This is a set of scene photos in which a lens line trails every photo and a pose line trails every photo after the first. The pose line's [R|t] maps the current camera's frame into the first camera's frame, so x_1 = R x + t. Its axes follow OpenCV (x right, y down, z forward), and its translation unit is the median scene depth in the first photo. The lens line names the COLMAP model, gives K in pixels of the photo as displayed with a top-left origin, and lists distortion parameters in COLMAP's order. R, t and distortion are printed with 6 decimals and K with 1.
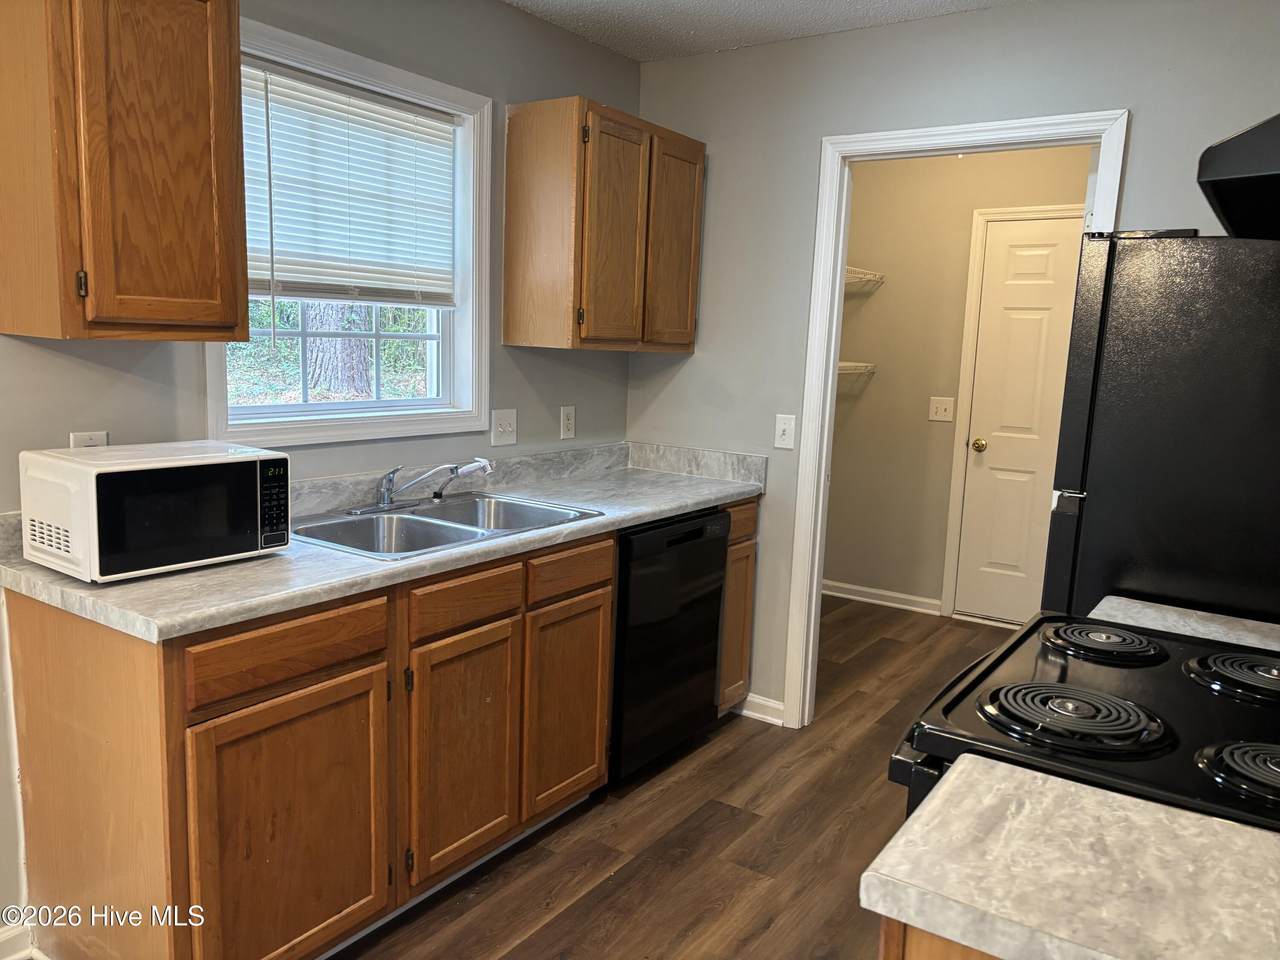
lens RADIAL K [[952.2, 0, 644.8], [0, 952.2, 480.6], [0, 0, 1]] dist [0.033812, -0.004436]
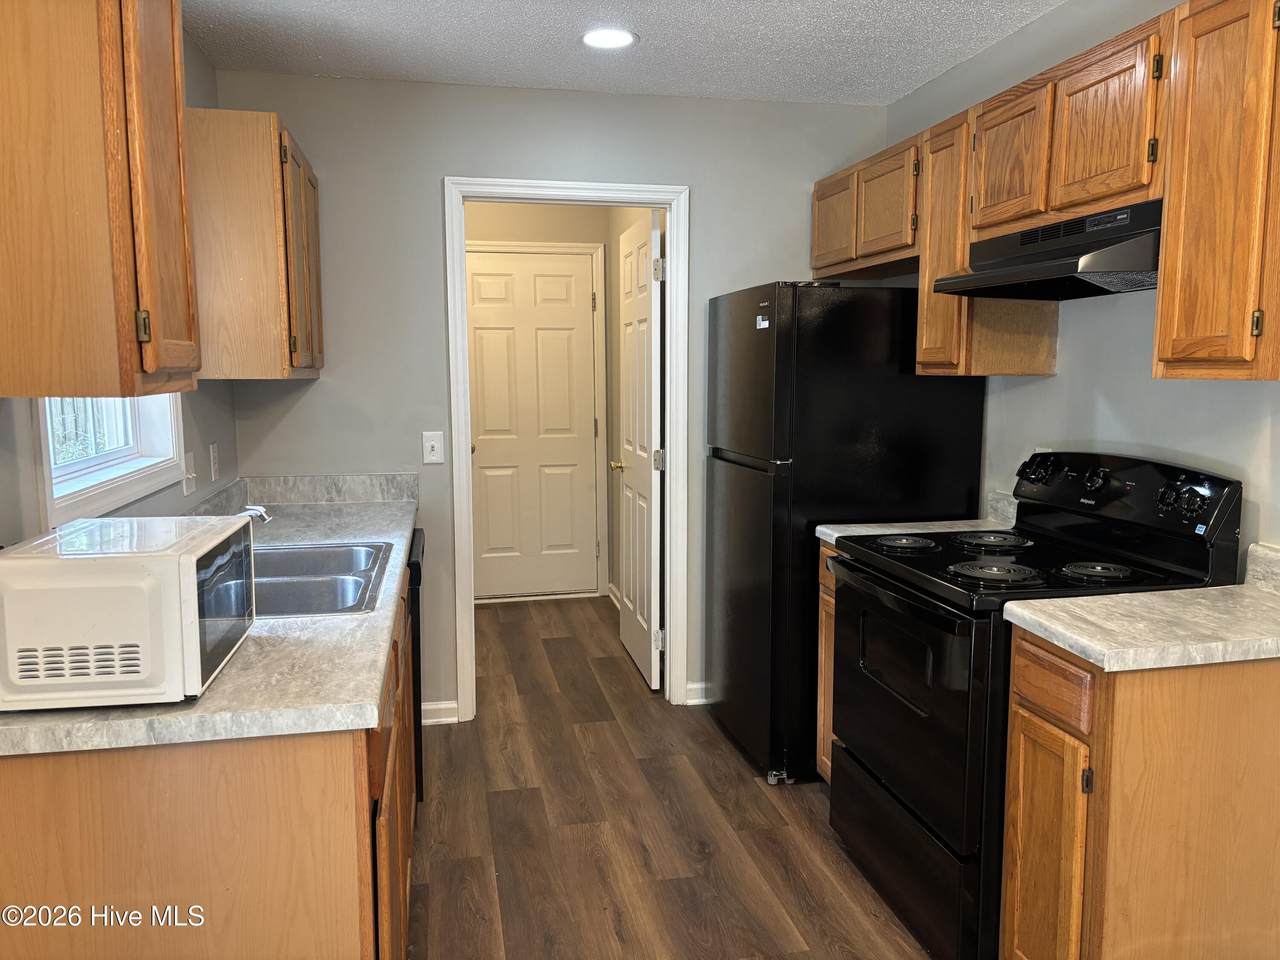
lens RADIAL K [[952.2, 0, 649.5], [0, 952.2, 480.9], [0, 0, 1]] dist [0.033812, -0.004436]
pose [[0.694095, -0.124194, 0.709090, -0.443893], [0.131417, 0.990314, 0.044811, -0.030666], [-0.707787, 0.062083, 0.703693, 0.083585]]
